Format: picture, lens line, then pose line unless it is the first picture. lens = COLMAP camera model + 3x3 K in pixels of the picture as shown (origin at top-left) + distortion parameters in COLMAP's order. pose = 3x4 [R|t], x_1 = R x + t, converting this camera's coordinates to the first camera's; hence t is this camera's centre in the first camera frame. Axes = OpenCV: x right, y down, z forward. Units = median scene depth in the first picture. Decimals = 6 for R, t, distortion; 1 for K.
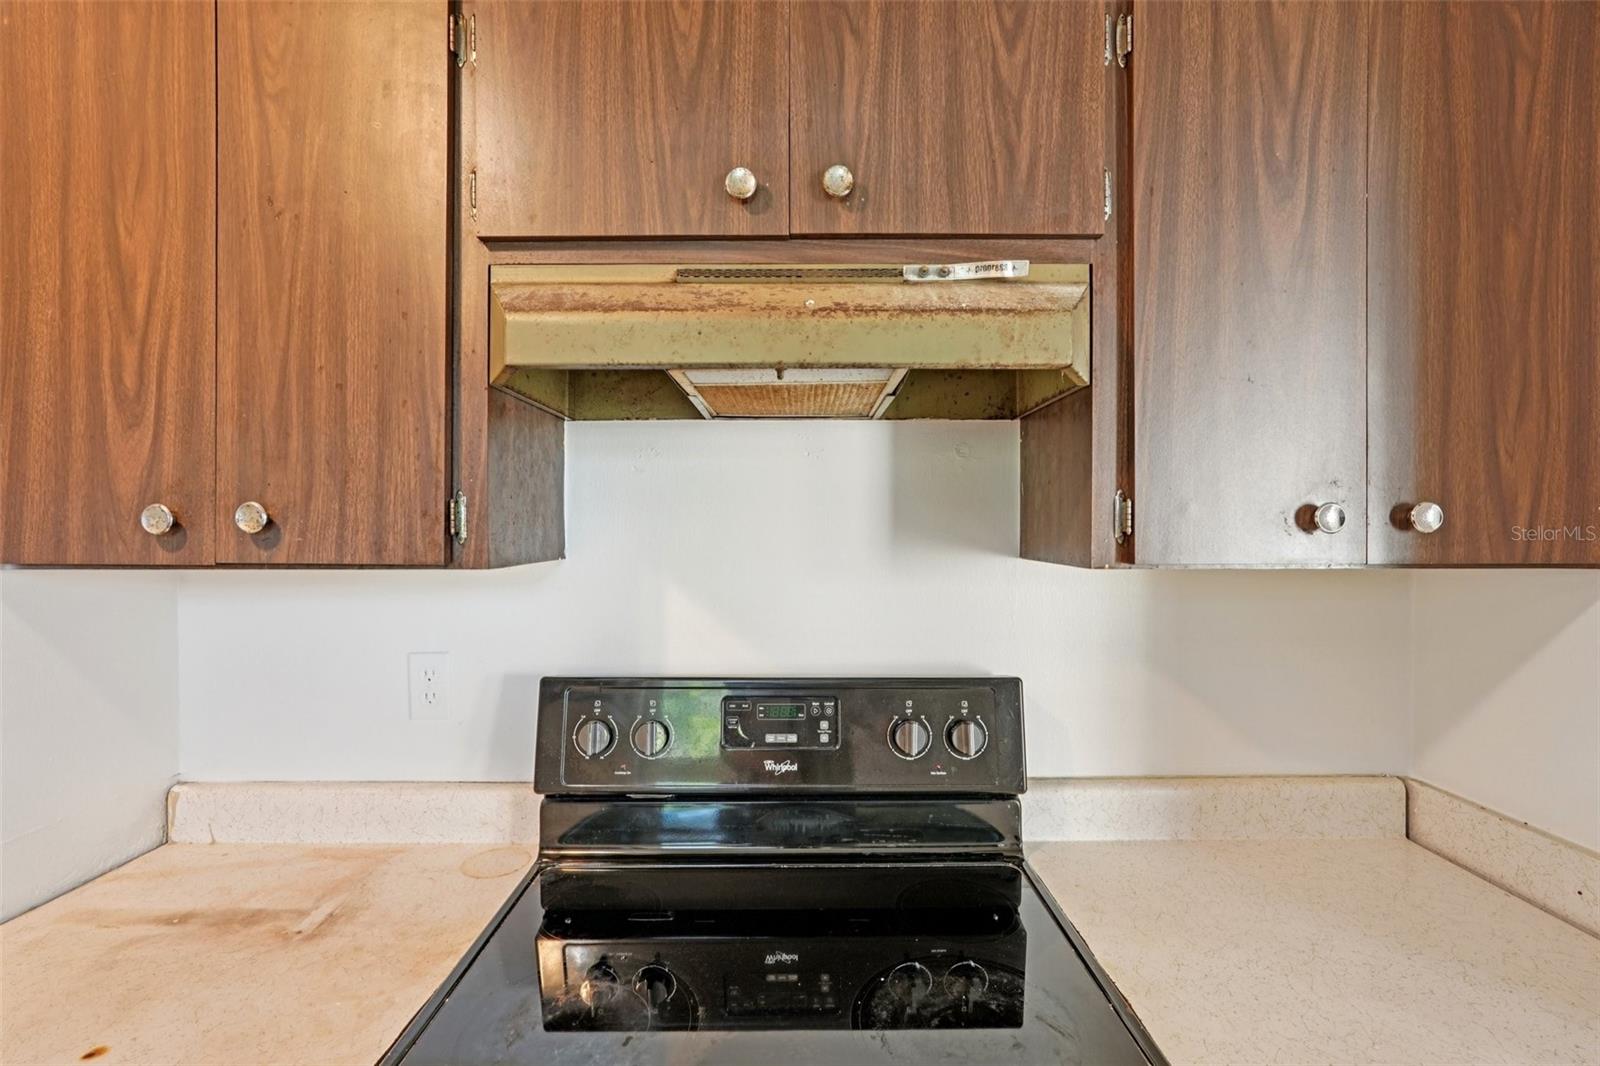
lens RADIAL K [[710.0, 0, 800.0], [0, 710.0, 533.0], [0, 0, 1]] dist [-0.016053, 0.009307]
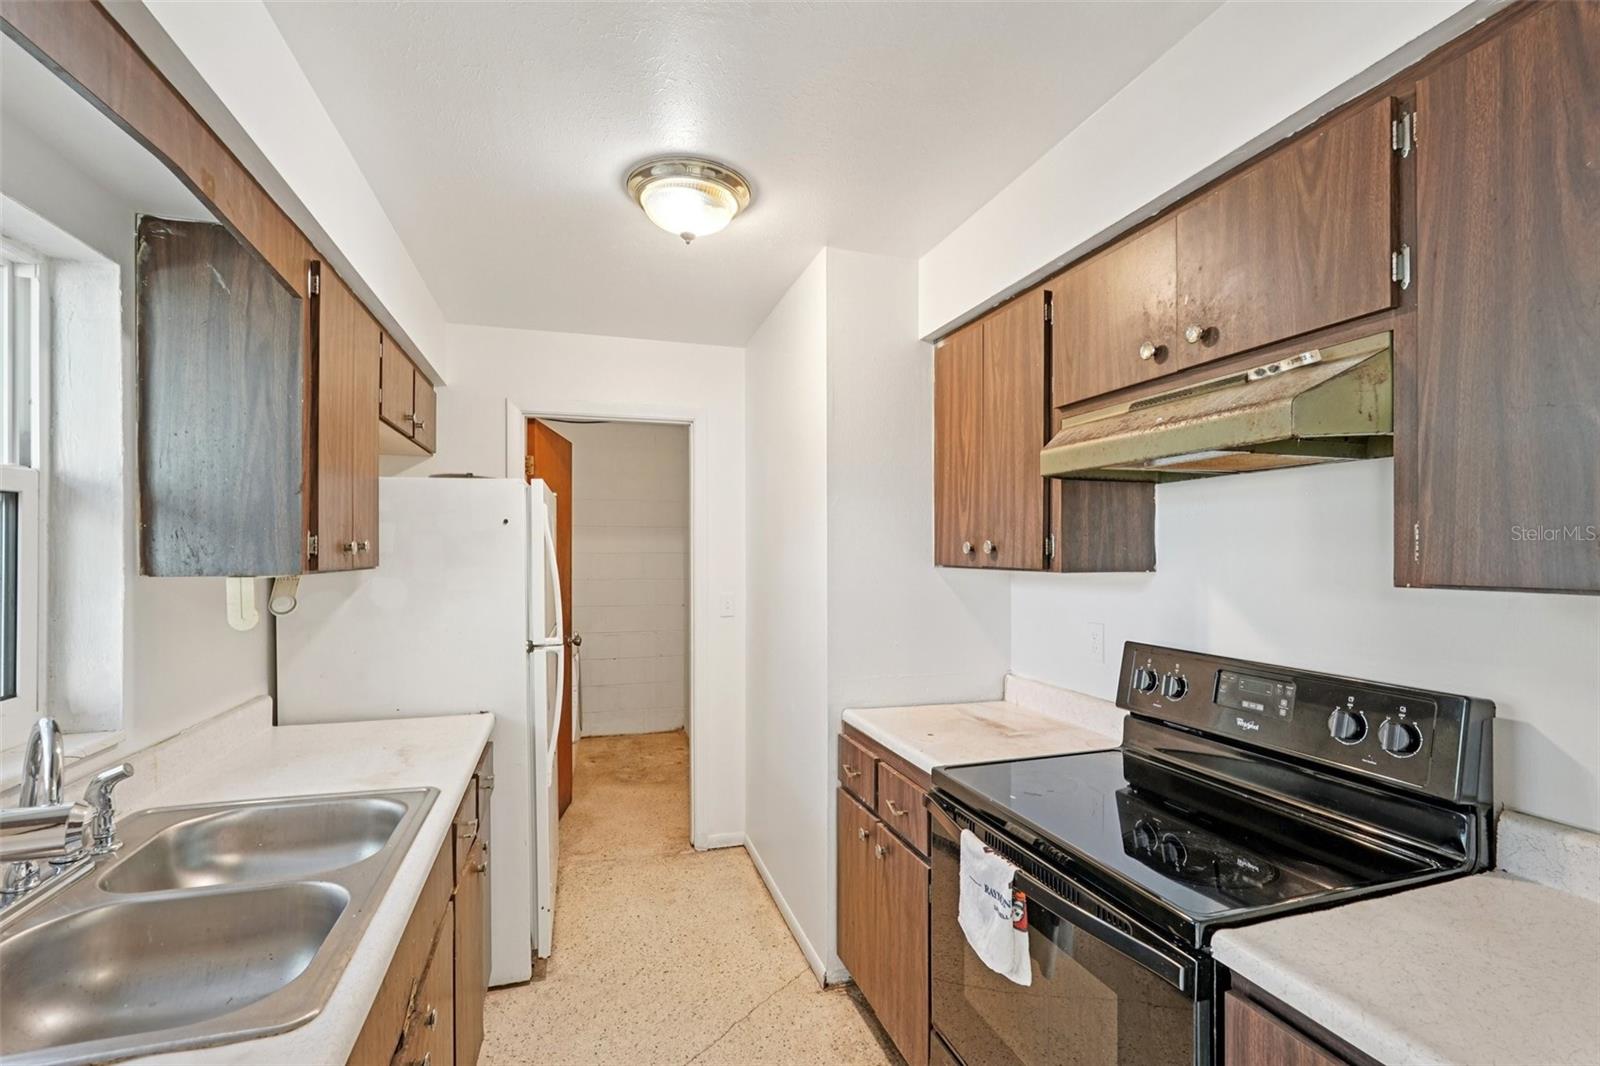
lens RADIAL K [[710.0, 0, 800.0], [0, 710.0, 533.0], [0, 0, 1]] dist [-0.016053, 0.009307]
pose [[0.303370, -0.023920, -0.952573, 1.254684], [-0.006820, 0.999605, -0.027273, -0.000387], [0.952849, 0.014771, 0.303087, -0.308901]]
